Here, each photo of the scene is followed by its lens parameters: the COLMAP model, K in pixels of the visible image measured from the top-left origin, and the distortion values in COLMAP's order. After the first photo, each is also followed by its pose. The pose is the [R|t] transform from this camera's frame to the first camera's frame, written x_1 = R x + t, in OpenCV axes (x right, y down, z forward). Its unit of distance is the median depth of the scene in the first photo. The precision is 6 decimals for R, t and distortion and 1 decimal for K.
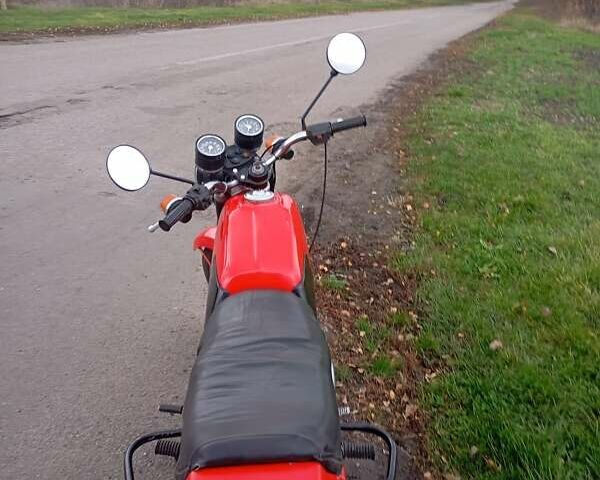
lens RADIAL K [[710.7, 0, 300.1], [0, 710.7, 267.7], [0, 0, 1]] dist [0.044073, -0.008939]
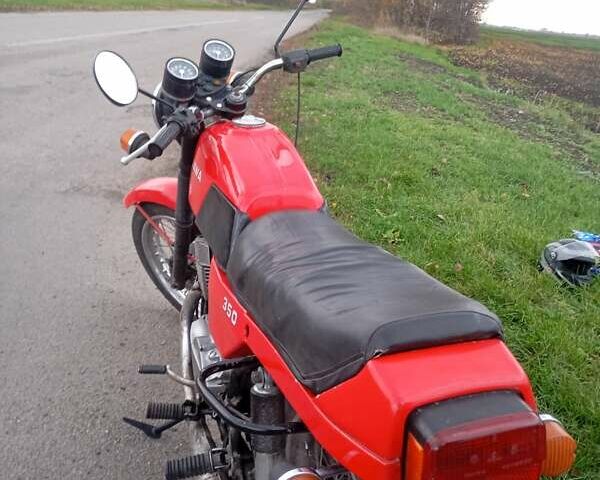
lens RADIAL K [[699.8, 0, 300.1], [0, 699.8, 289.8], [0, 0, 1]] dist [0.001435, 0.034548]
pose [[0.956629, -0.057882, 0.285501, -0.175759], [0.056910, 0.998311, 0.011708, 0.071126], [-0.285696, 0.005048, 0.958307, 0.086984]]
